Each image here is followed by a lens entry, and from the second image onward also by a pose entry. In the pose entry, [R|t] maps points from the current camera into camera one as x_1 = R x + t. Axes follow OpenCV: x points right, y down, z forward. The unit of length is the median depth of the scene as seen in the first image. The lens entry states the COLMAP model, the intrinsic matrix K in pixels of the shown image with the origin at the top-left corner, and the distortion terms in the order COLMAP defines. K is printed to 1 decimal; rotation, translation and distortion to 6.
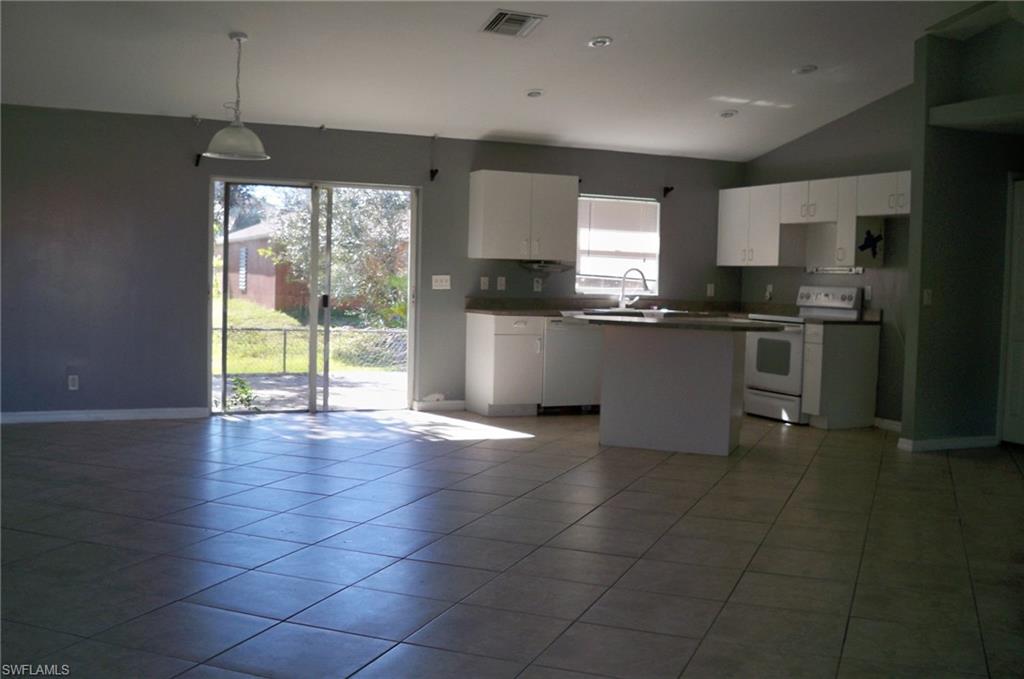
lens RADIAL K [[1069.3, 0, 512.0], [0, 1069.3, 339.5], [0, 0, 1]] dist [-0.107660, -0.007051]
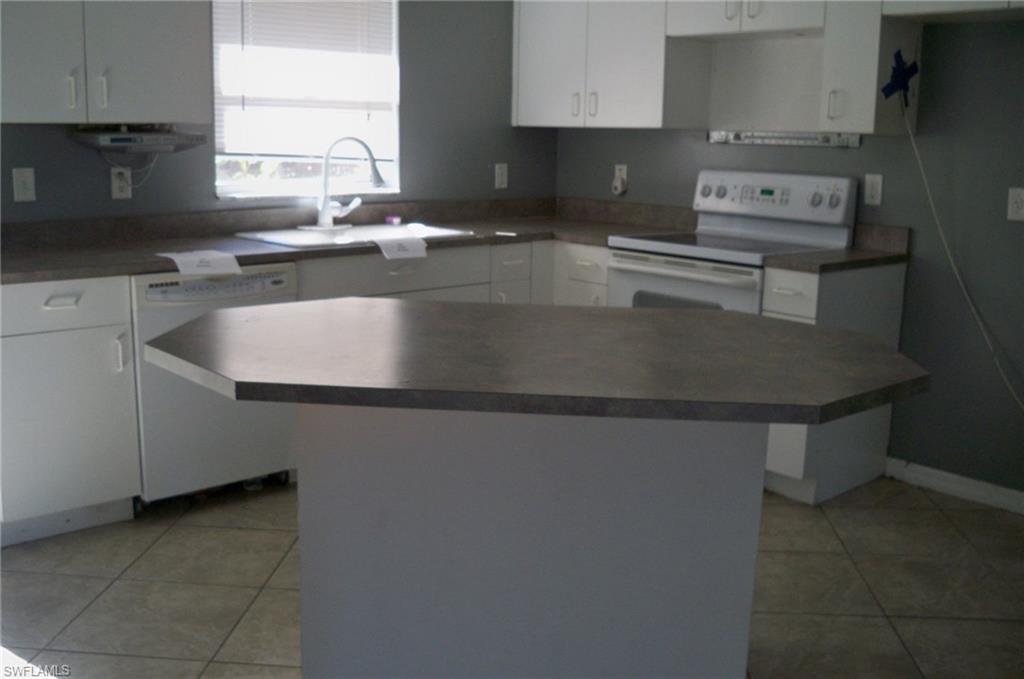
lens RADIAL K [[1069.3, 0, 512.0], [0, 1069.3, 339.5], [0, 0, 1]] dist [-0.107660, -0.007051]
pose [[0.953868, -0.066080, 0.292864, 0.044372], [0.023576, 0.988952, 0.146353, -0.046530], [-0.299299, -0.132696, 0.944887, 0.555902]]
